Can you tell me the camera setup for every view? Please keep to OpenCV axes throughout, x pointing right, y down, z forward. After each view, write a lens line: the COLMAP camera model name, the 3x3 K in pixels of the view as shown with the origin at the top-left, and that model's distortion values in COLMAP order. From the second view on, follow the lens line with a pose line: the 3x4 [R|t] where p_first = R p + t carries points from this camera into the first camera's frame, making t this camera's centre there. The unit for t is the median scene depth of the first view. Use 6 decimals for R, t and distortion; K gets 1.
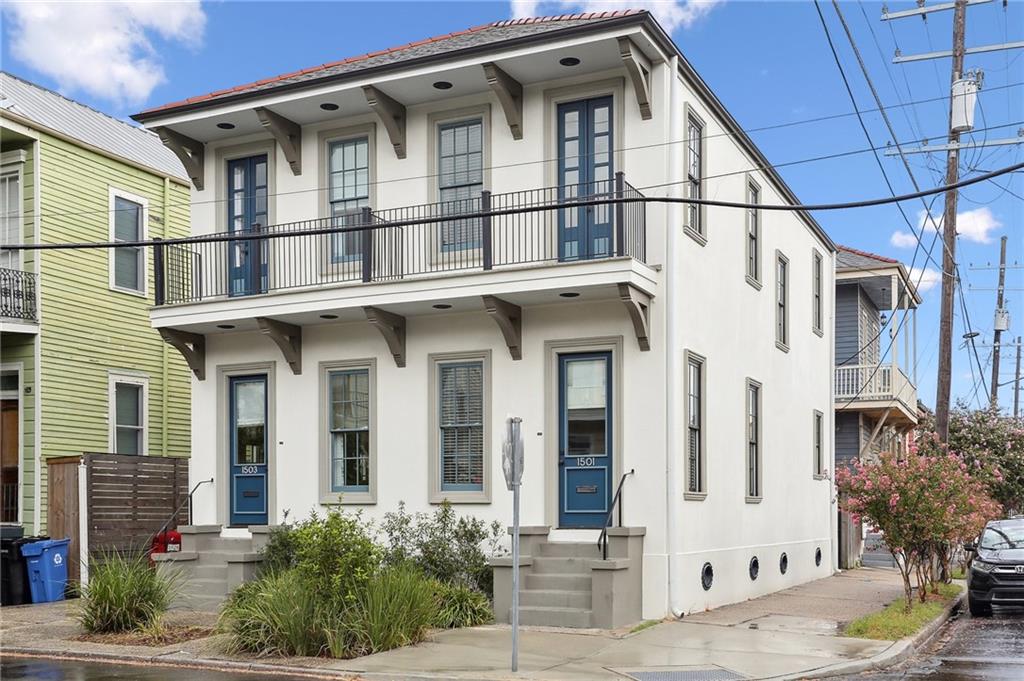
lens RADIAL K [[1098.5, 0, 512.0], [0, 1098.5, 340.5], [0, 0, 1]] dist [0.017544, 0.005210]
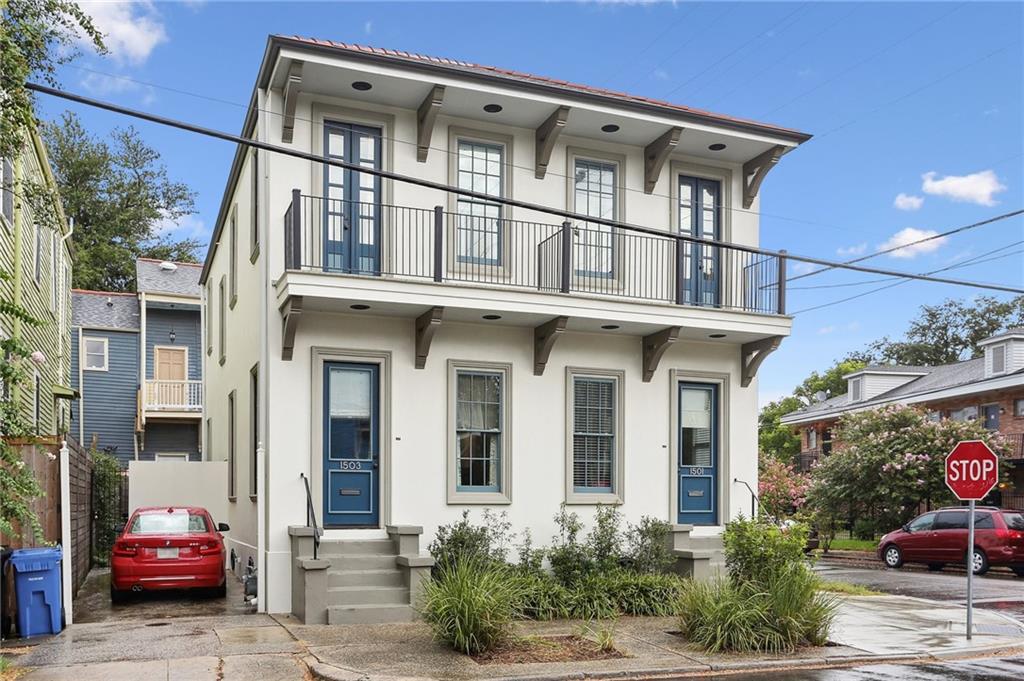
lens RADIAL K [[971.0, 0, 556.9], [0, 971.0, 363.4], [0, 0, 1]] dist [-0.005573, -0.000350]
pose [[0.663323, 0.114975, 0.739448, -0.746285], [-0.115146, 0.992041, -0.050959, 0.055933], [-0.739422, -0.051342, 0.671282, 0.344071]]
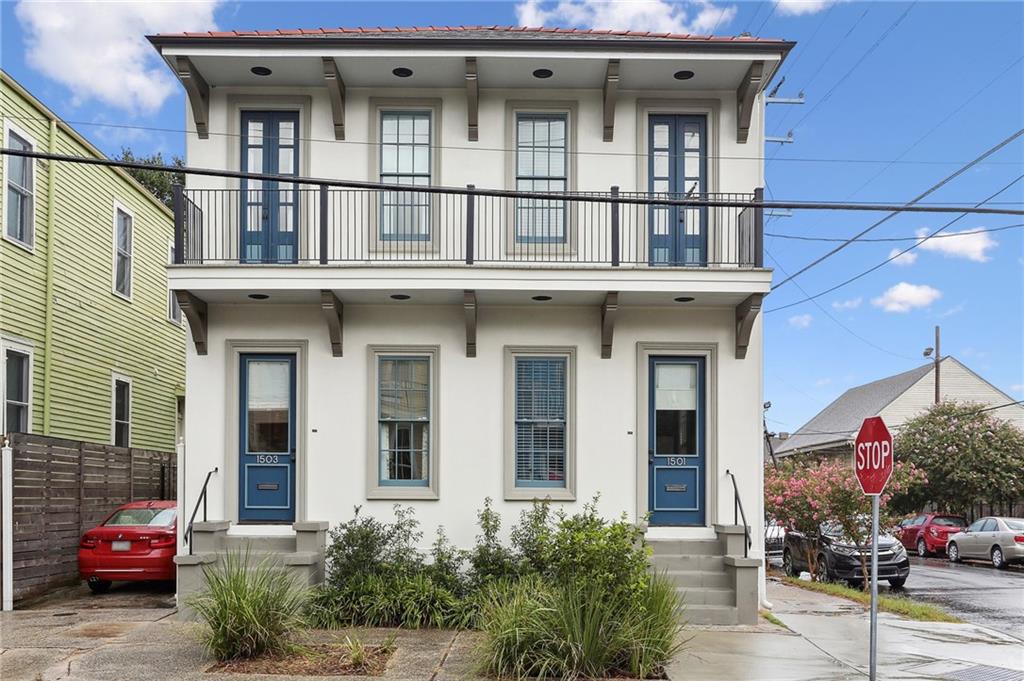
lens RADIAL K [[993.3, 0, 512.0], [0, 993.3, 340.5], [0, 0, 1]] dist [0.019323, 0.002954]
pose [[0.904209, 0.080145, 0.419502, -0.413483], [-0.074827, 0.996770, -0.029147, 0.031087], [-0.420483, -0.005035, 0.907286, 0.191180]]
